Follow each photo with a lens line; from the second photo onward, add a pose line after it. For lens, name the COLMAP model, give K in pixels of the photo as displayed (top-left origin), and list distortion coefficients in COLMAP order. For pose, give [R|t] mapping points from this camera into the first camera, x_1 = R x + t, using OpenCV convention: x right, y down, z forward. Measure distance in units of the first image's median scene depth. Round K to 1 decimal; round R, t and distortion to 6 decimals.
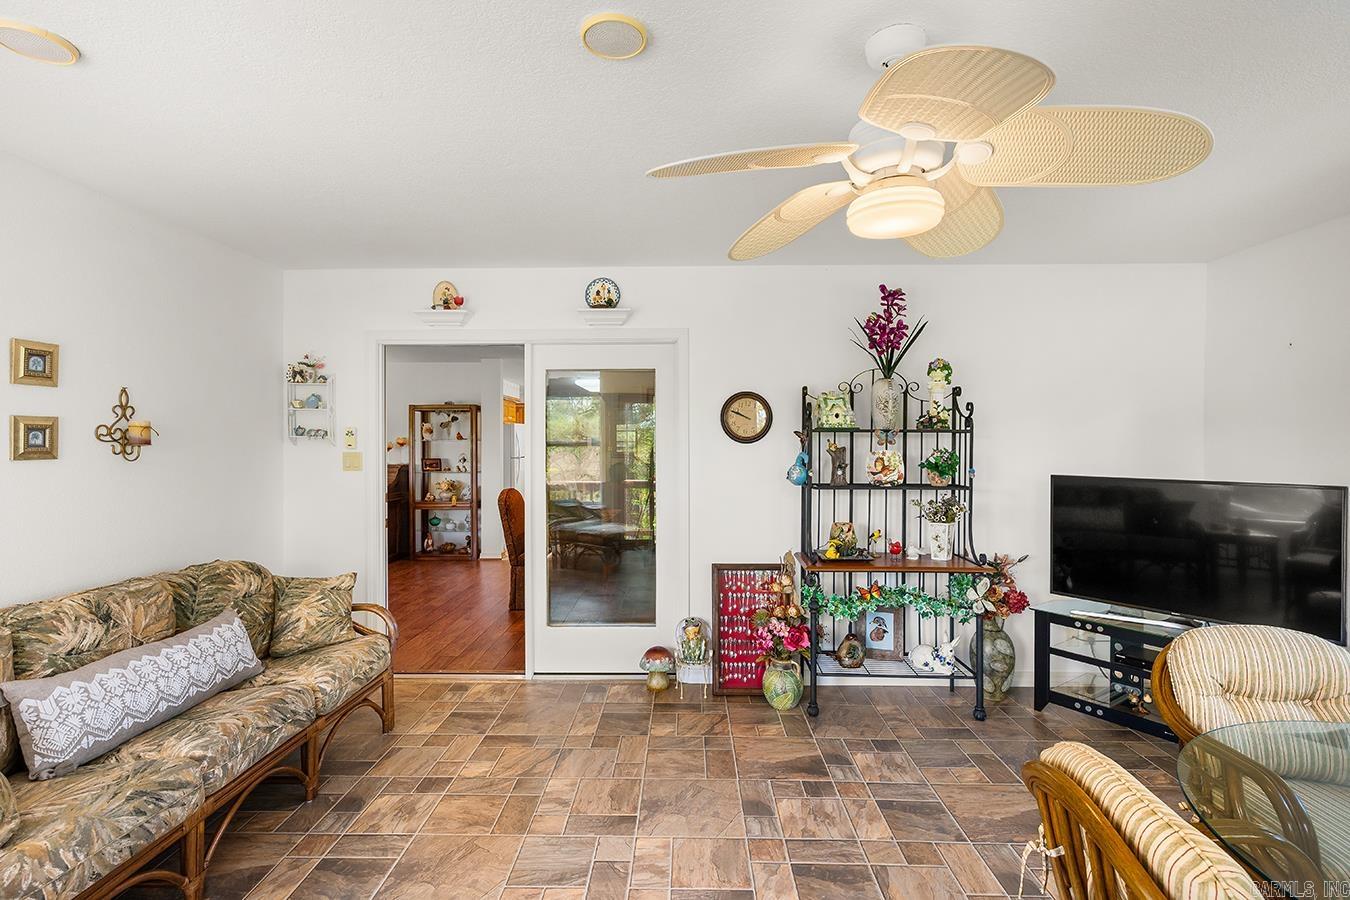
lens RADIAL K [[658.5, 0, 675.0], [0, 658.5, 450.0], [0, 0, 1]] dist [0.000923, 0.000303]
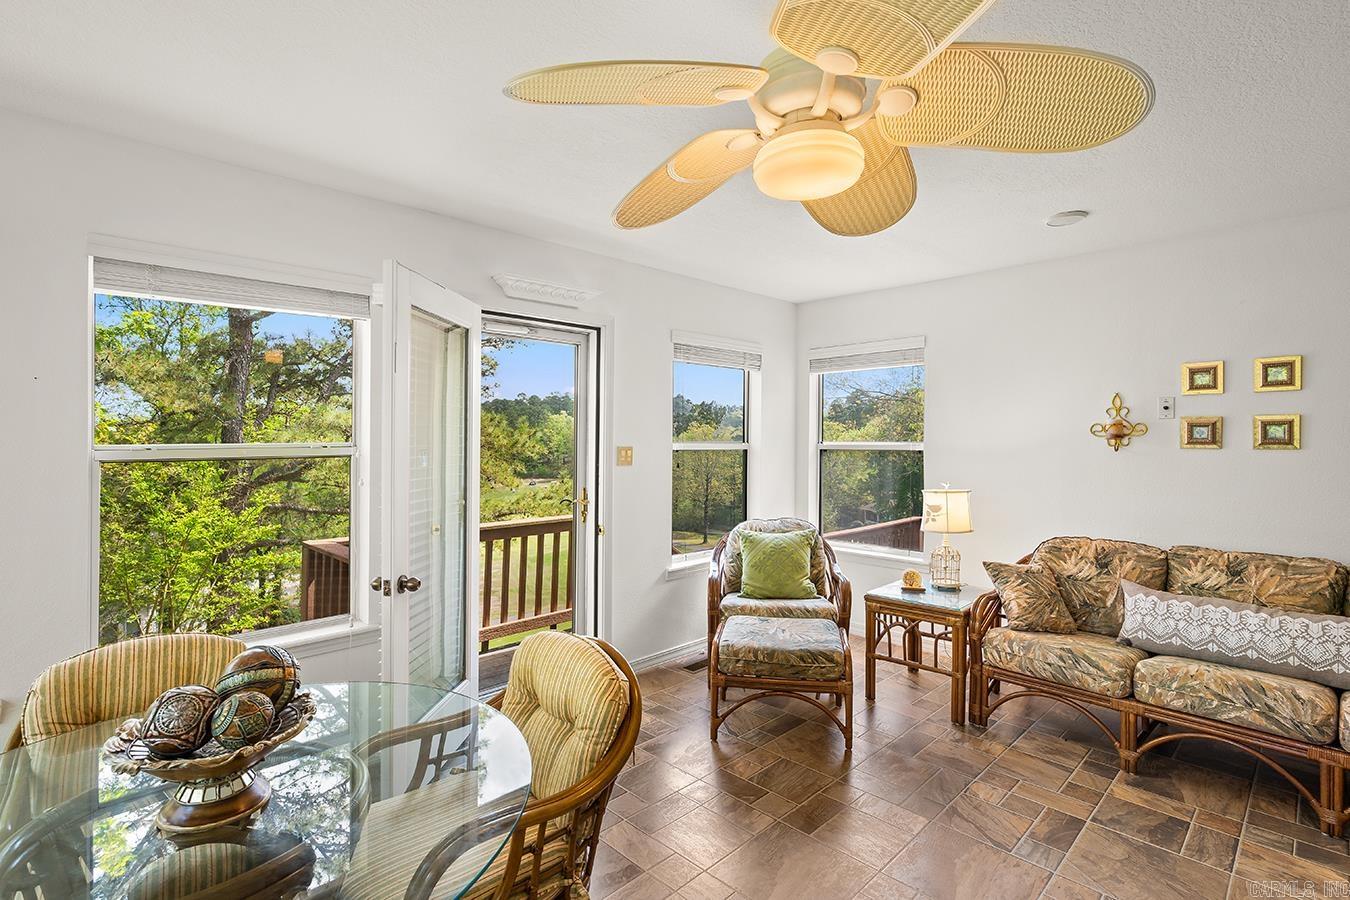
lens RADIAL K [[645.2, 0, 676.0], [0, 645.2, 444.6], [0, 0, 1]] dist [0.001067, 0.000523]
pose [[-0.709347, 0.007322, -0.704822, 0.821289], [-0.005410, 0.999860, 0.015831, -0.007788], [0.704839, 0.015043, -0.709208, 1.180672]]
